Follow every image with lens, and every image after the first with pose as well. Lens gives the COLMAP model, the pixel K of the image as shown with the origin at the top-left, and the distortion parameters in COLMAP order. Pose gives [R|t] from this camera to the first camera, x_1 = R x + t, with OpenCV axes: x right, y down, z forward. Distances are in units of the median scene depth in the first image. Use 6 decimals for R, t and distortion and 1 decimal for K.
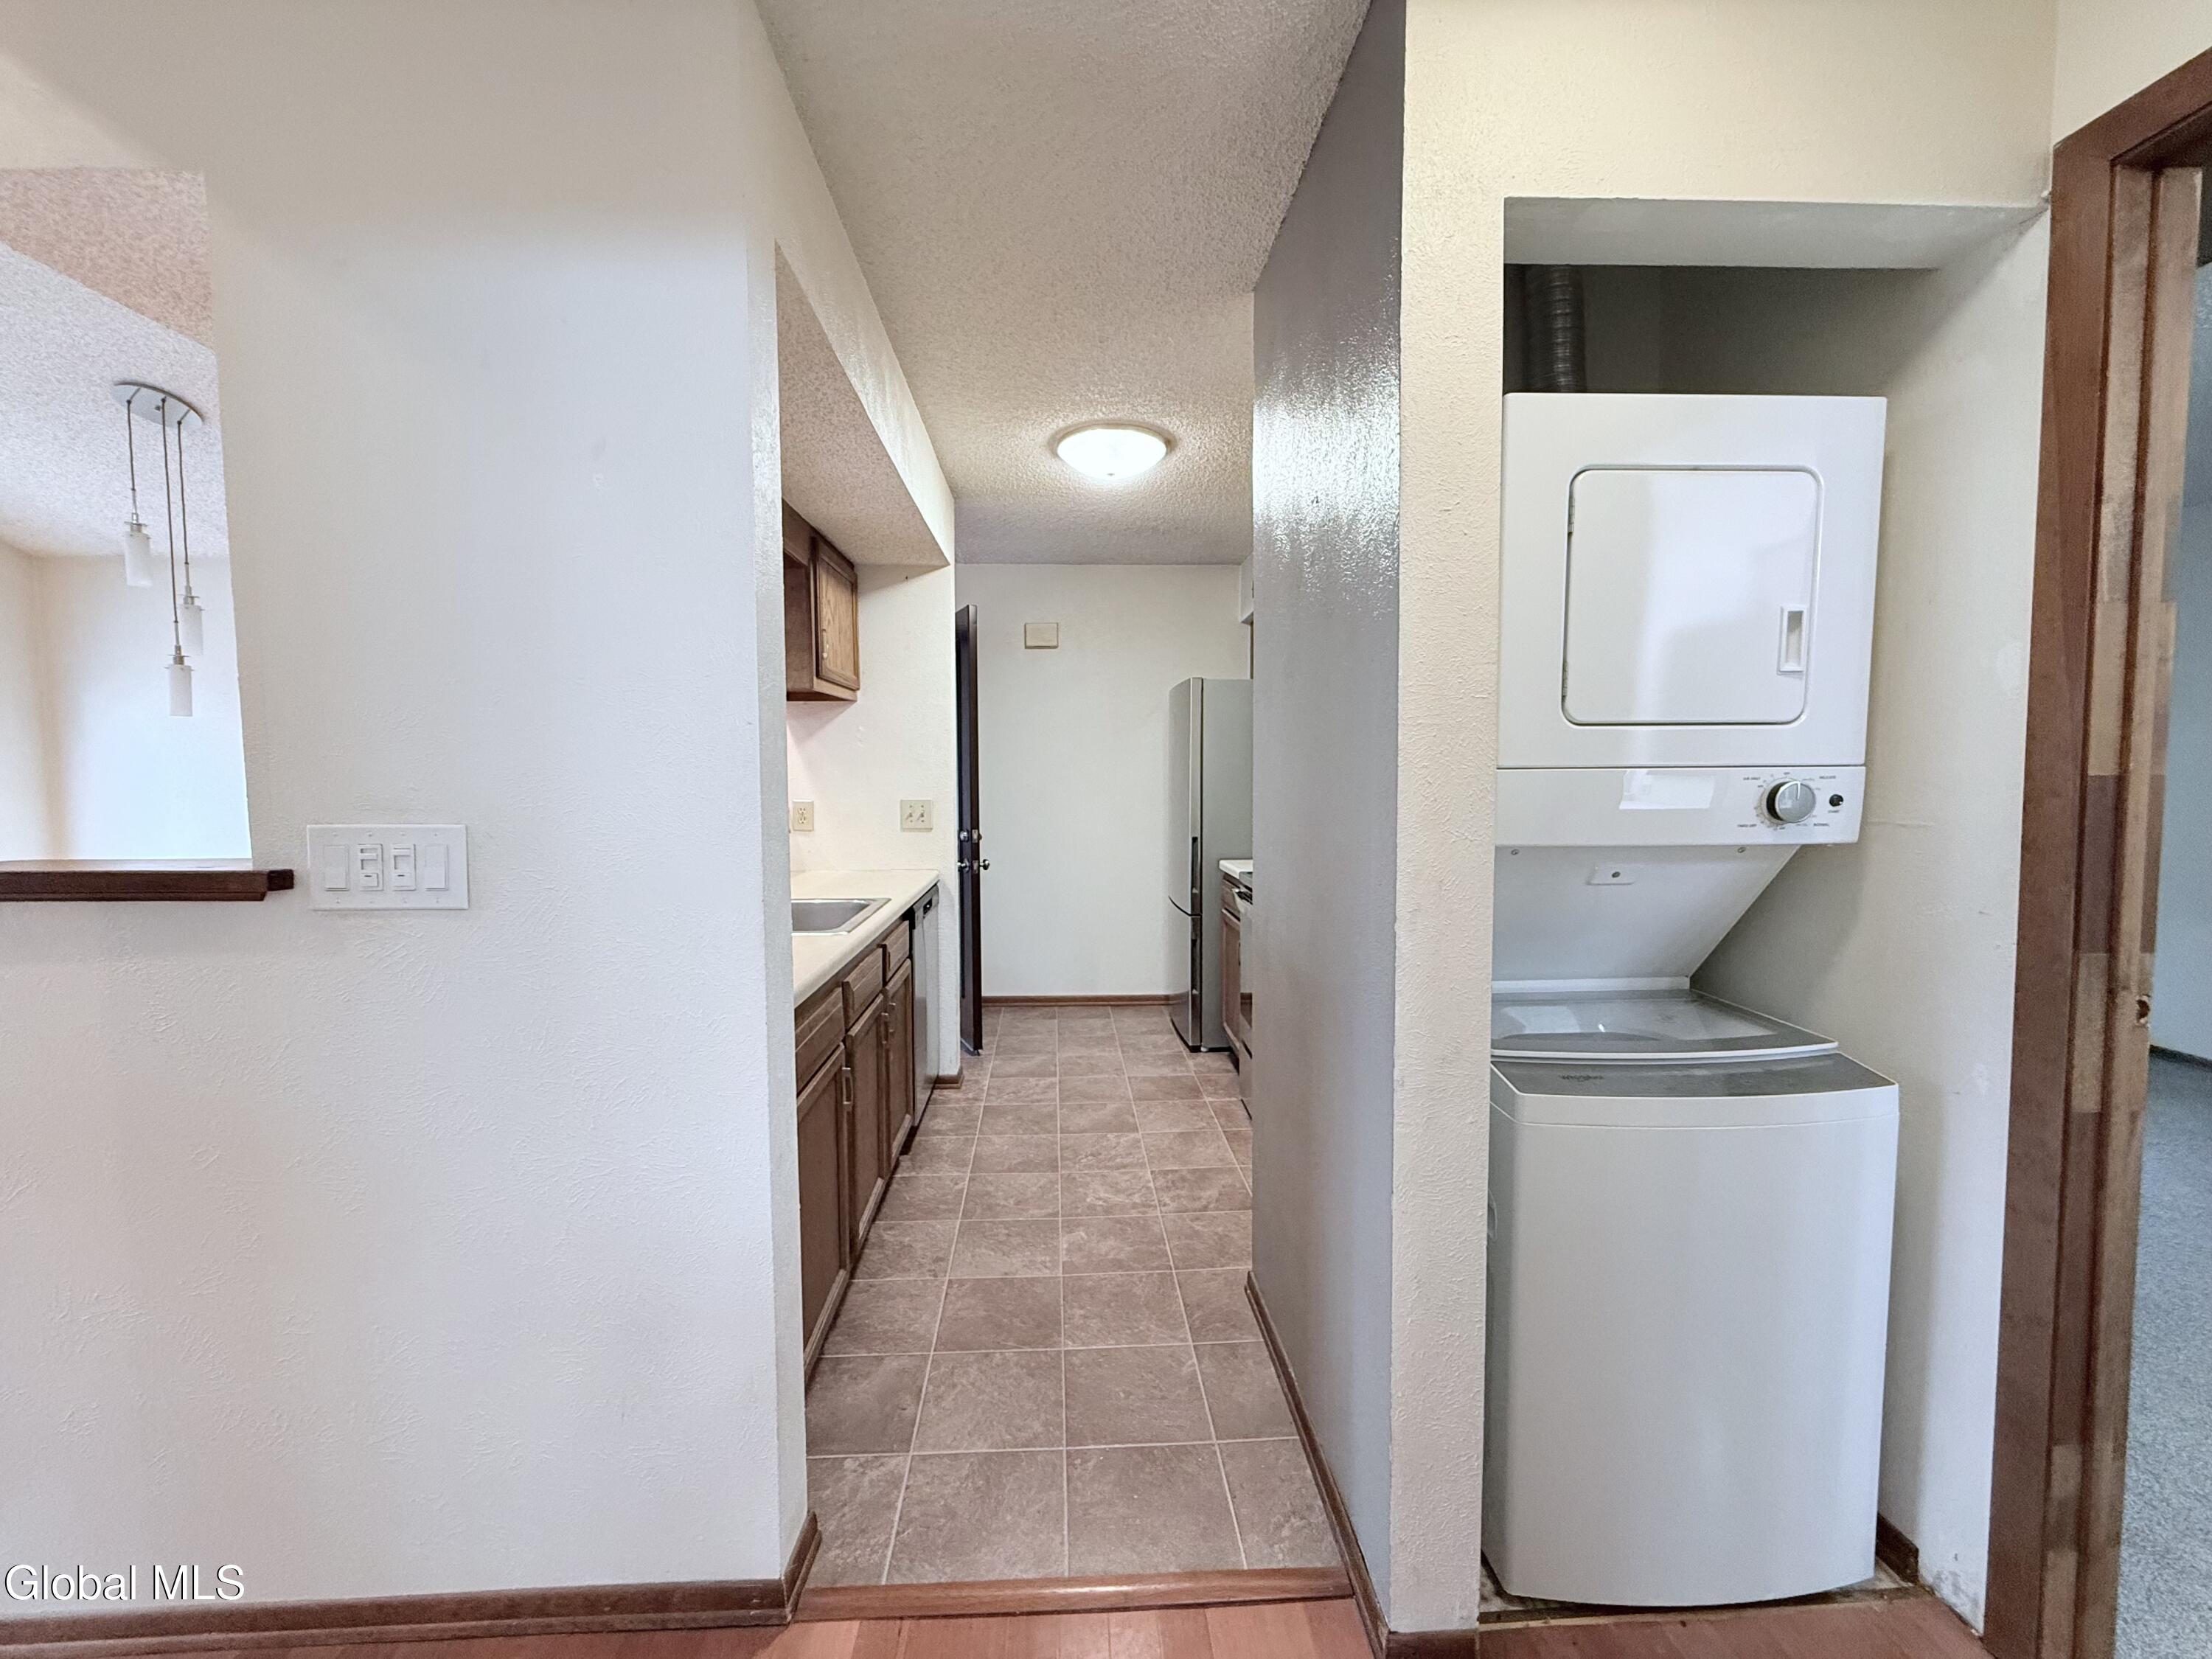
lens RADIAL K [[889.5, 0, 1111.4], [0, 889.5, 824.9], [0, 0, 1]] dist [0.002268, -0.000461]
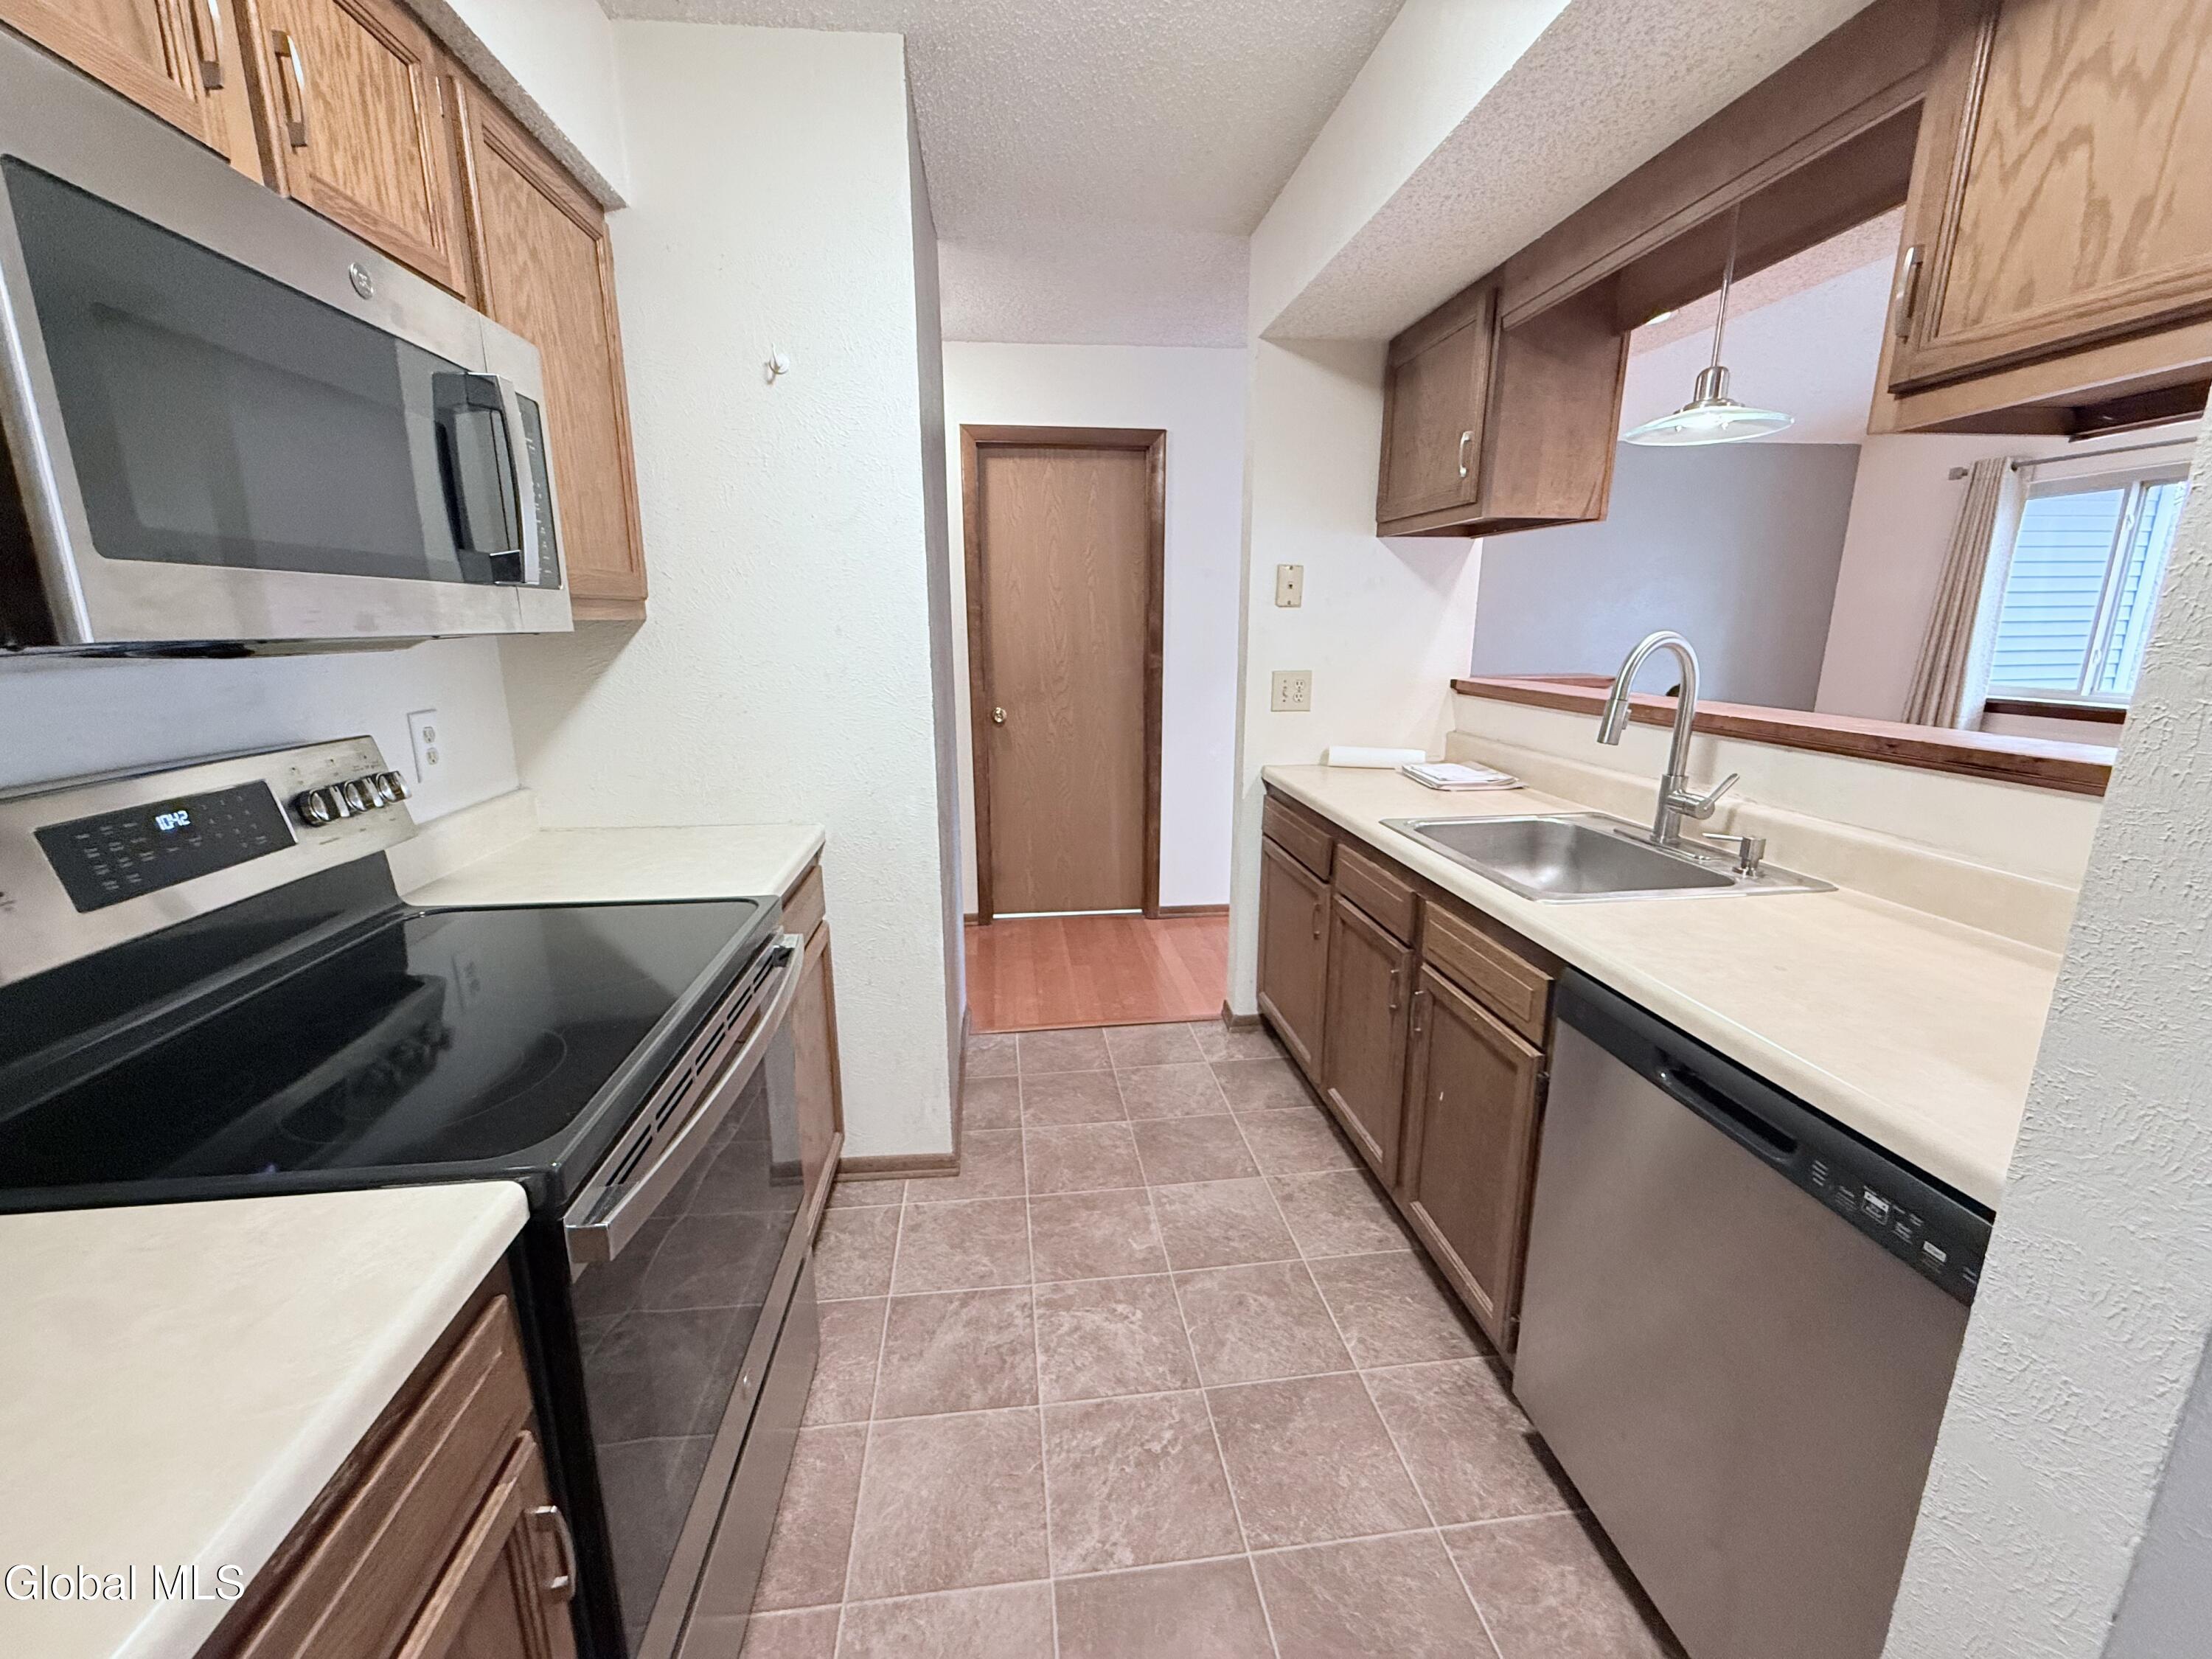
lens RADIAL K [[889.5, 0, 1106.9], [0, 889.5, 825.2], [0, 0, 1]] dist [0.002268, -0.000461]
pose [[-0.998147, 0.013122, -0.059418, 0.030663], [-0.004034, 0.960054, 0.279786, -0.102541], [0.060716, 0.279507, -0.958222, 1.446230]]
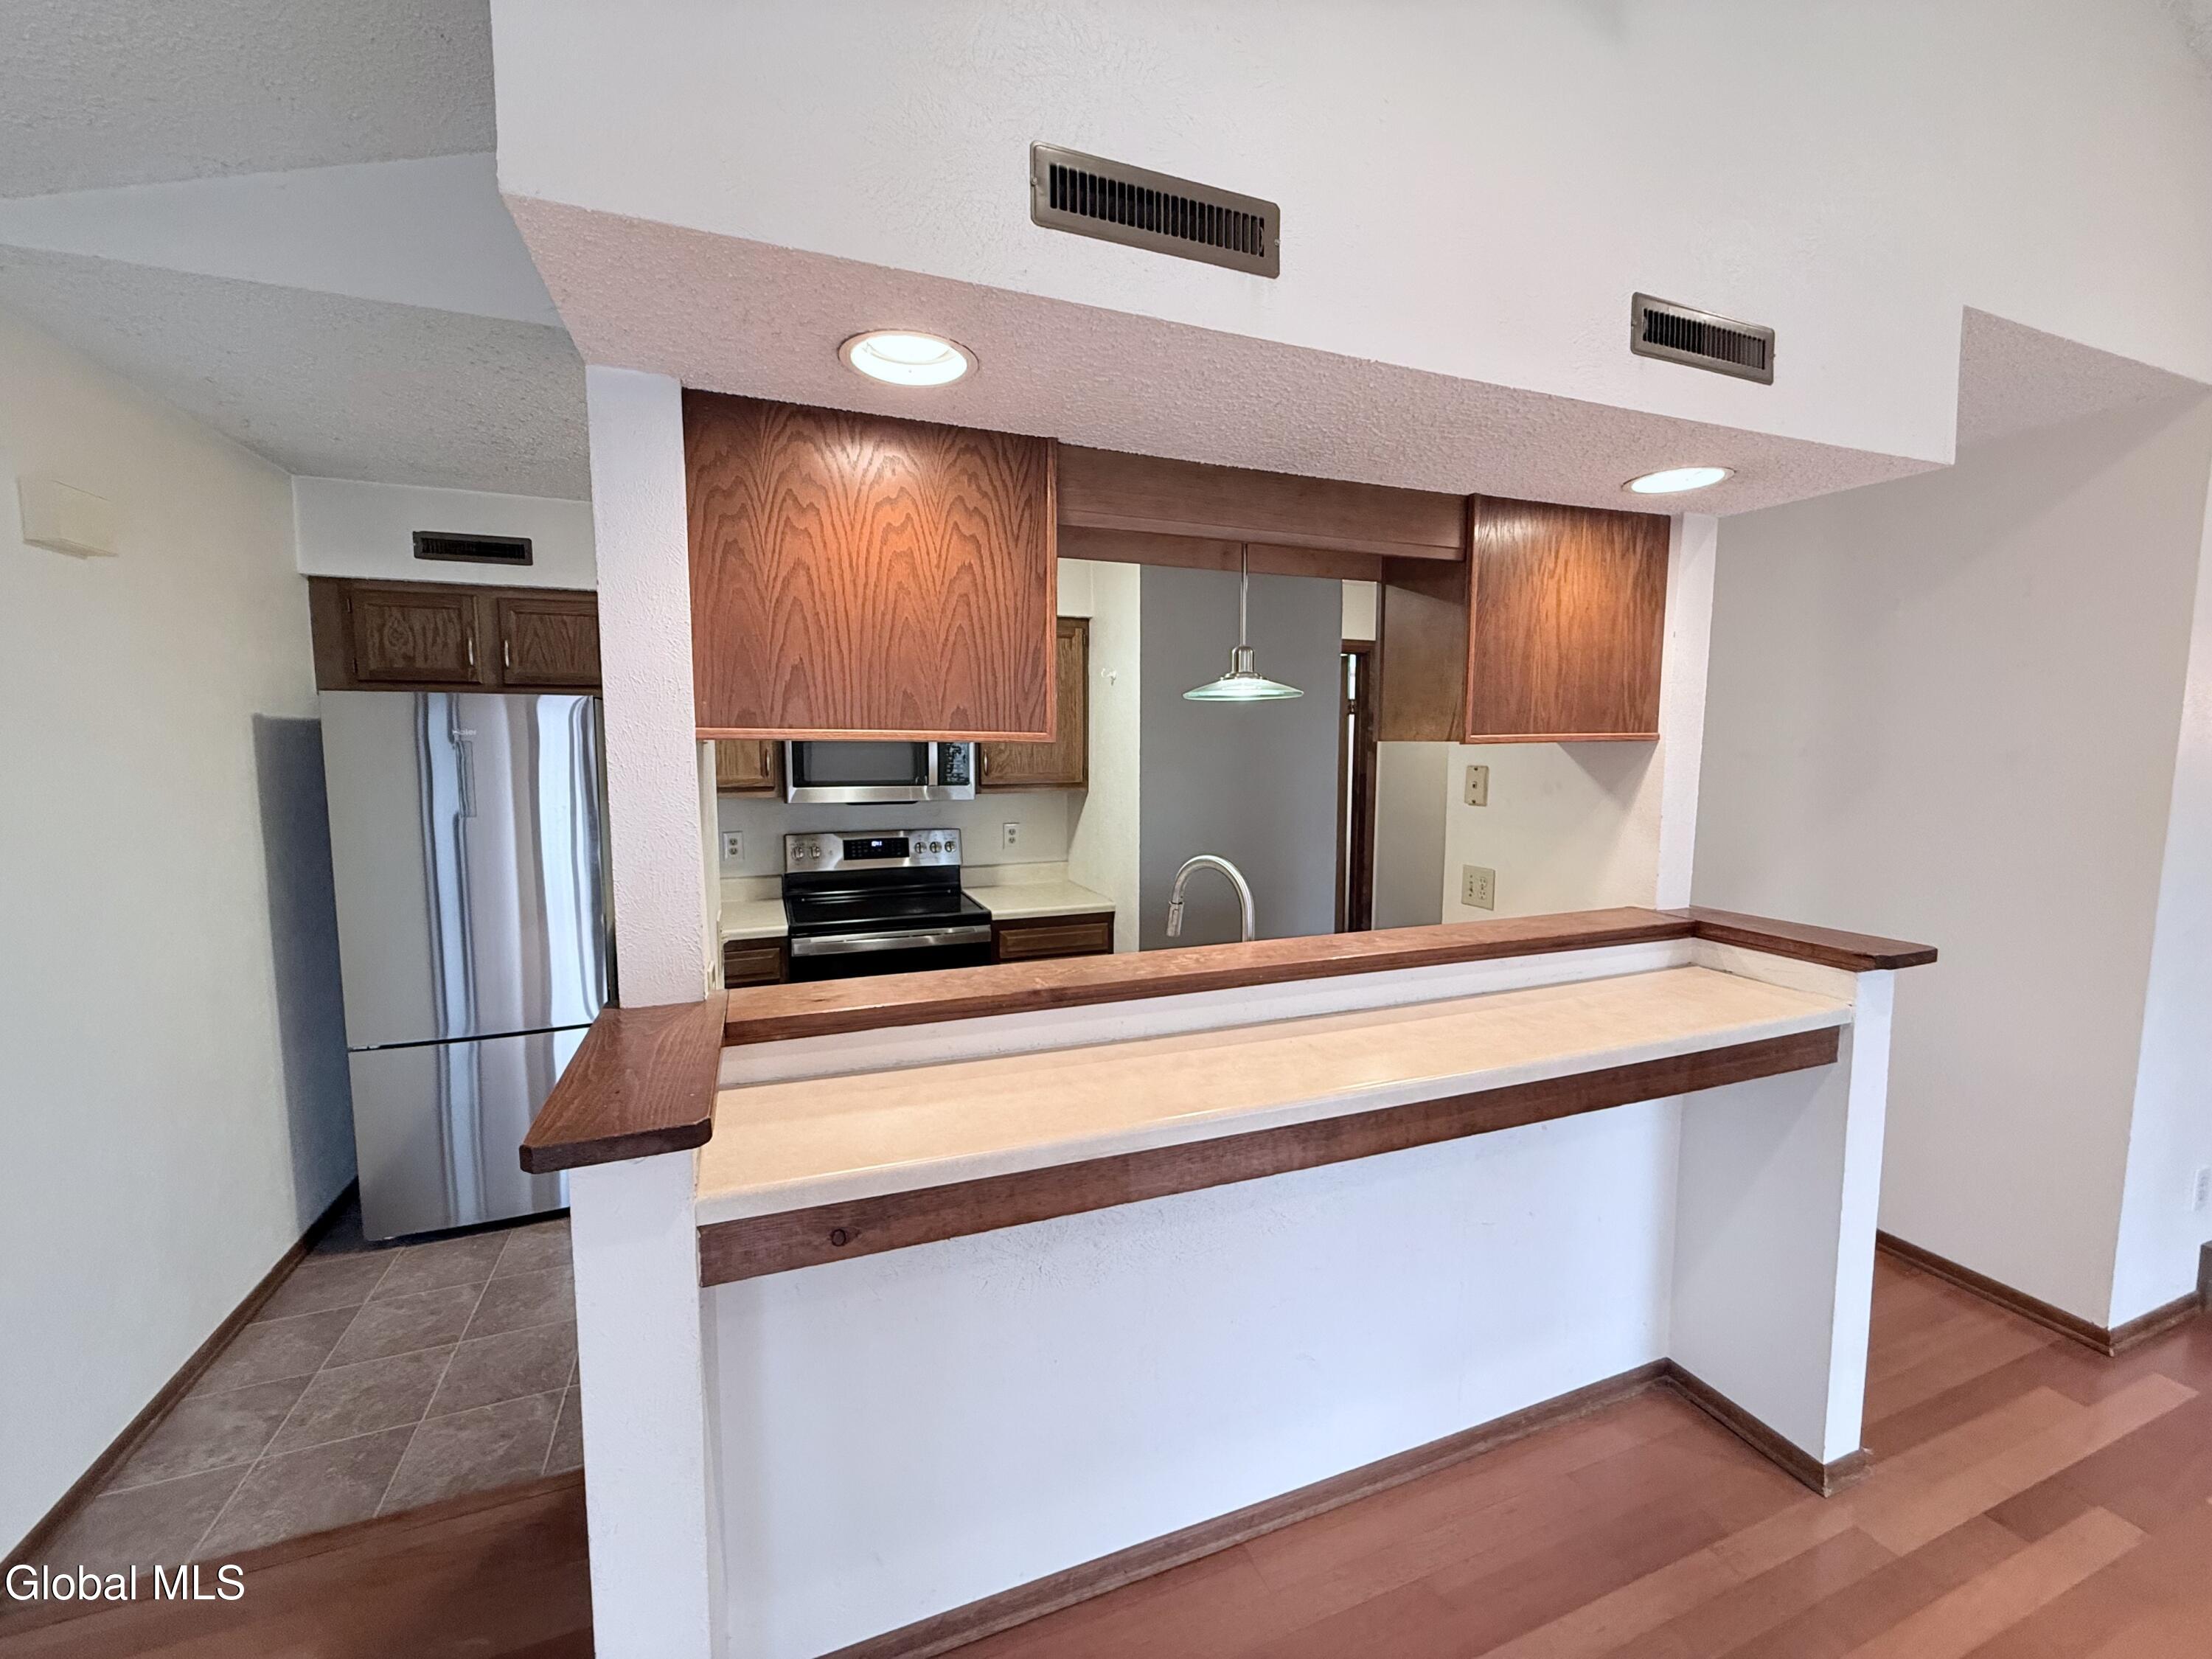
lens RADIAL K [[889.5, 0, 1105.0], [0, 889.5, 842.6], [0, 0, 1]] dist [0.002268, -0.000461]
pose [[-0.311396, -0.114702, 0.943332, -1.014809], [0.051849, 0.989159, 0.137390, -0.175371], [-0.948865, 0.091694, -0.302073, 1.166552]]
